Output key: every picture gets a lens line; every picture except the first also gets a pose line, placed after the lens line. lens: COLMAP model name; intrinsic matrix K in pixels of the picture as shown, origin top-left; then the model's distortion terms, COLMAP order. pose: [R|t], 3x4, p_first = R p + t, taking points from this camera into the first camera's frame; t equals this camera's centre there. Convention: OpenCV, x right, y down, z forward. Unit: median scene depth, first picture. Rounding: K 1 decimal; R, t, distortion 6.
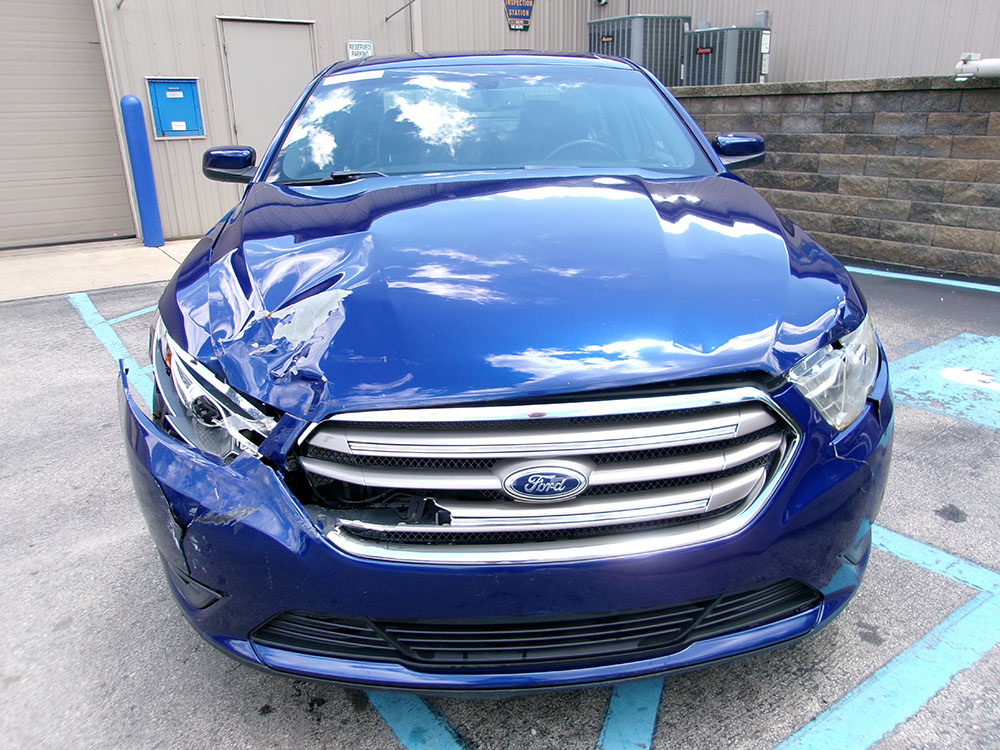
lens RADIAL K [[779.0, 0, 504.1], [0, 779.0, 378.4], [0, 0, 1]] dist [0.000118, -0.001407]
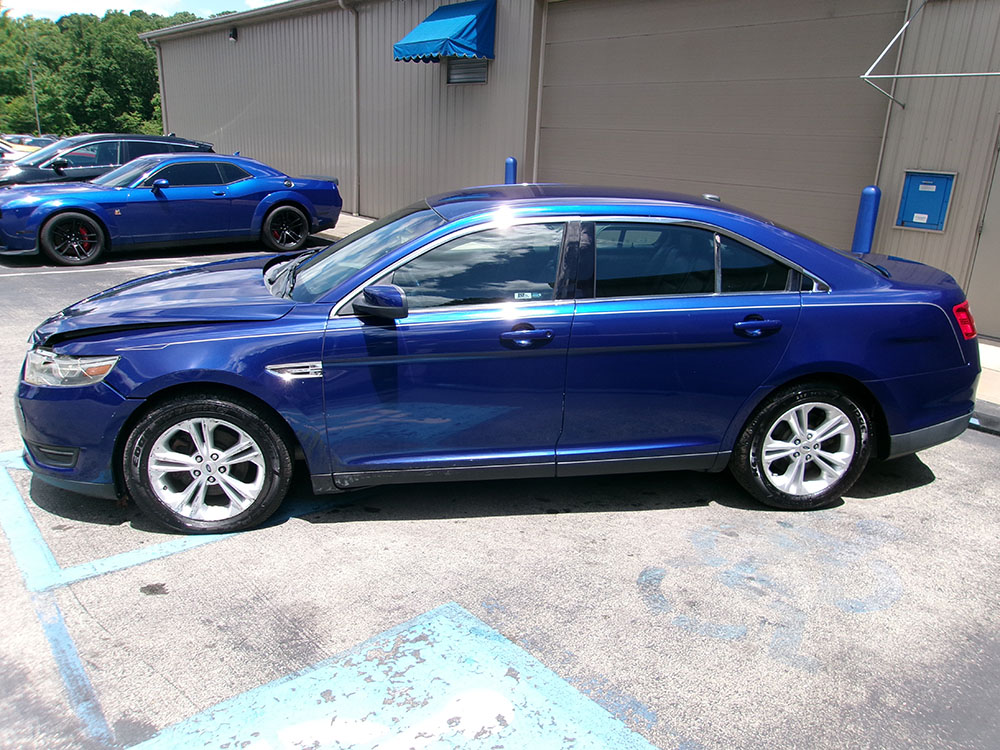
lens RADIAL K [[779.0, 0, 502.1], [0, 779.0, 374.1], [0, 0, 1]] dist [0.000118, -0.001407]
pose [[0.079241, 0.317851, -0.944824, 0.557457], [-0.361414, 0.892478, 0.269930, -0.224557], [0.929032, 0.320083, 0.185597, 0.384537]]
